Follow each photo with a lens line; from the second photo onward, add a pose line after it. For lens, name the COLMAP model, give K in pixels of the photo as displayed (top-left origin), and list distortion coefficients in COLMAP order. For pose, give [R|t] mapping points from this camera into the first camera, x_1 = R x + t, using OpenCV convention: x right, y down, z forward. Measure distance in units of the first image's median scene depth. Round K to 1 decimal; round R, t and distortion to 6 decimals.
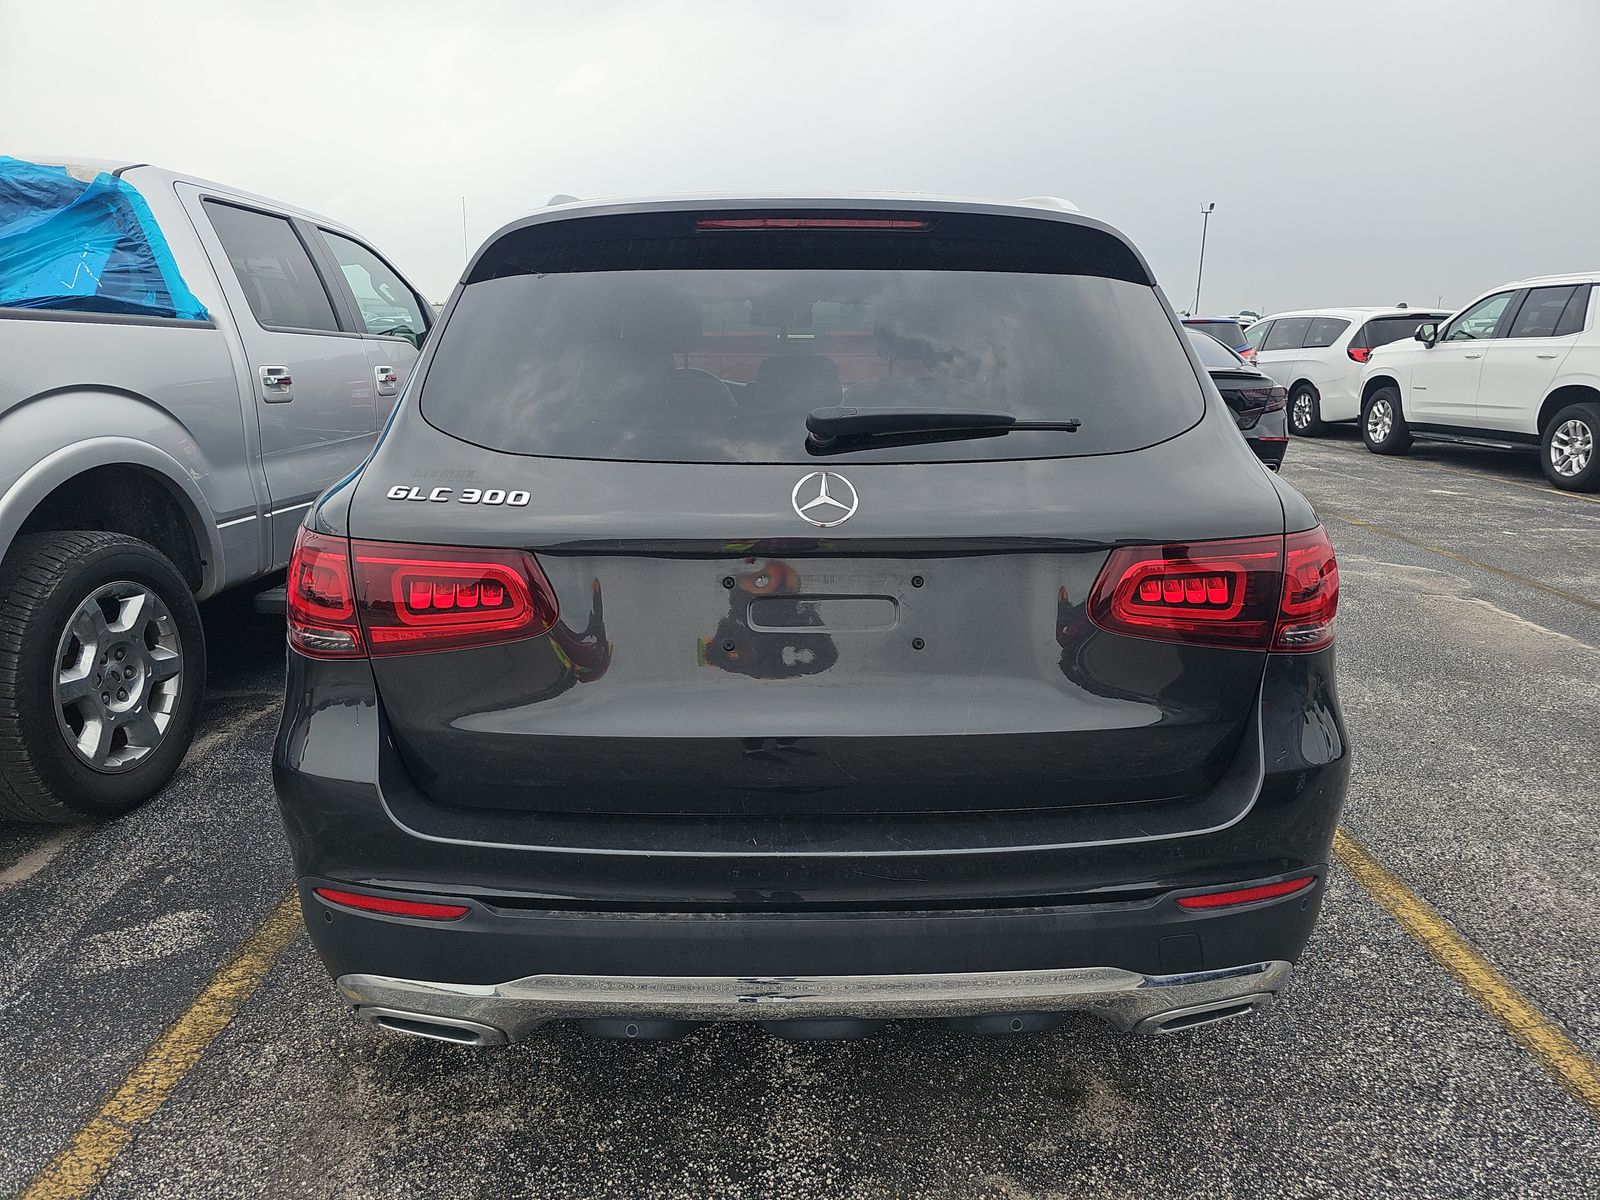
lens RADIAL K [[1062.3, 0, 800.0], [0, 1062.3, 600.0], [0, 0, 1]] dist [0.008188, -0.002769]
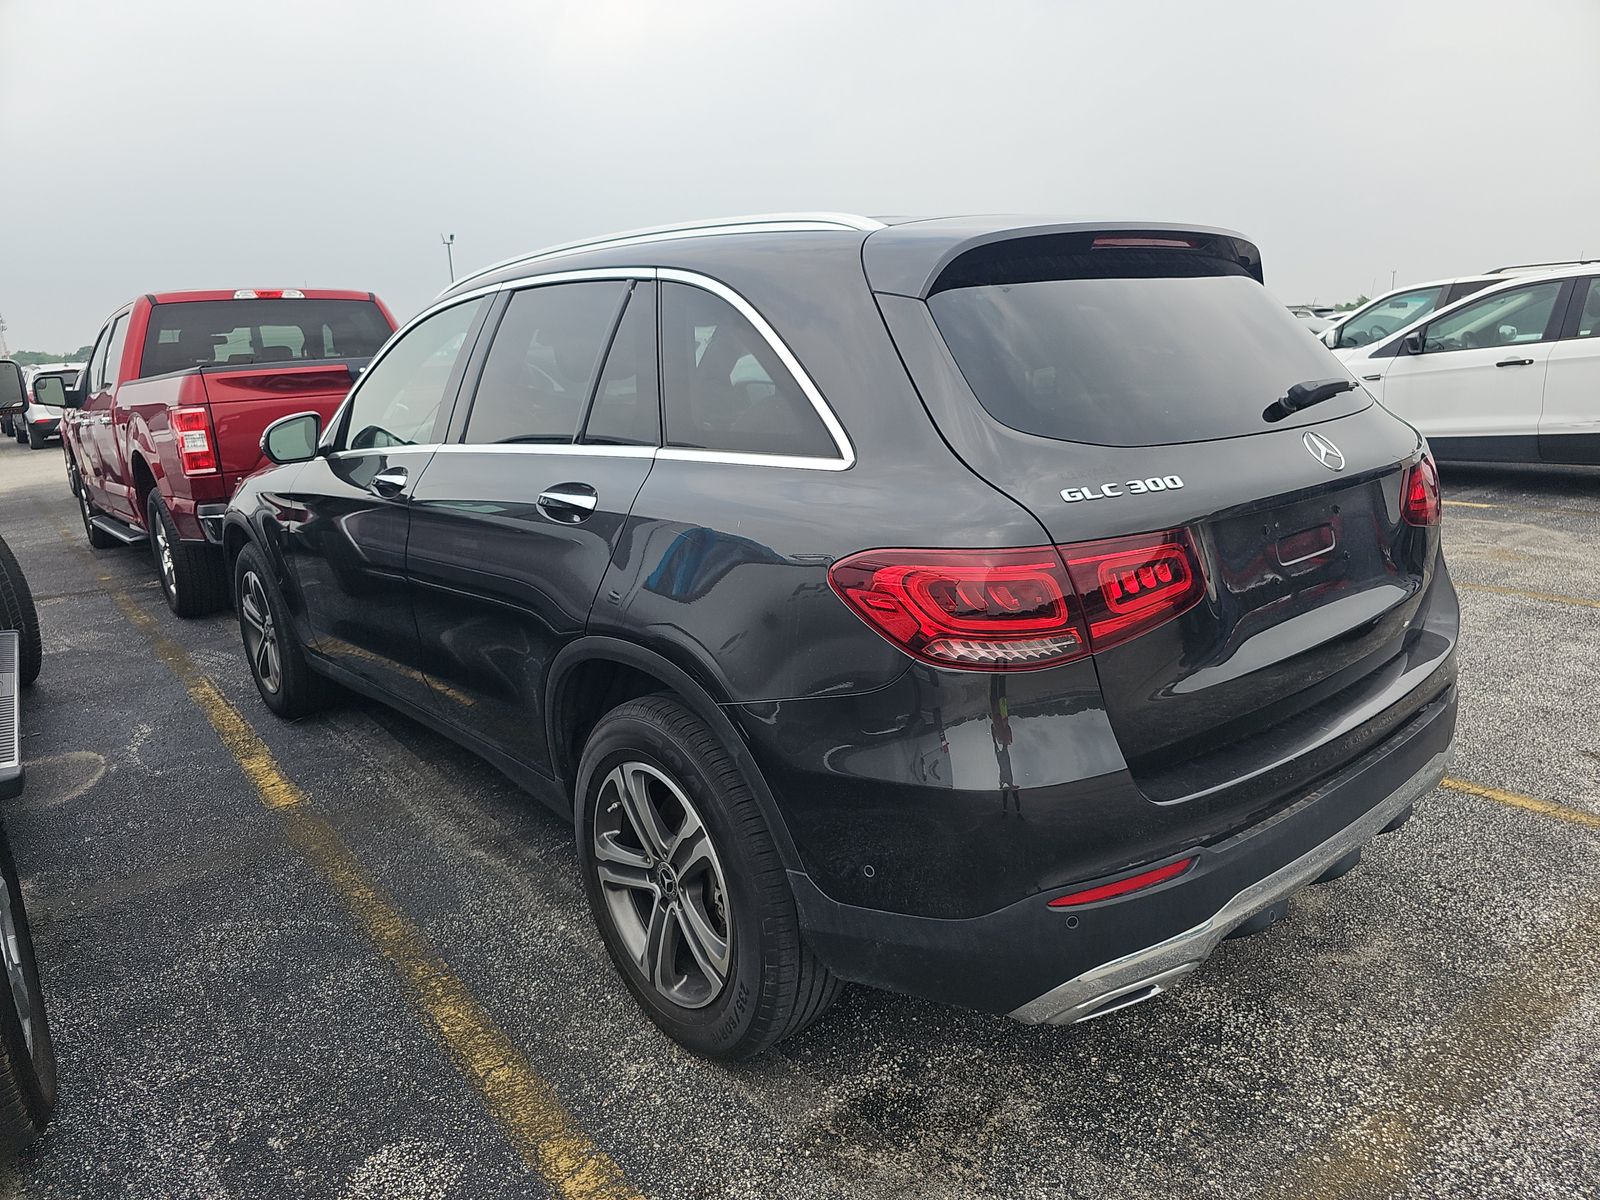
lens RADIAL K [[1062.3, 0, 800.0], [0, 1062.3, 600.0], [0, 0, 1]] dist [0.008188, -0.002769]
pose [[0.776381, -0.181759, 0.603487, -1.084708], [0.197096, 0.979508, 0.041447, -0.083857], [-0.598653, 0.086766, 0.796295, 0.300057]]
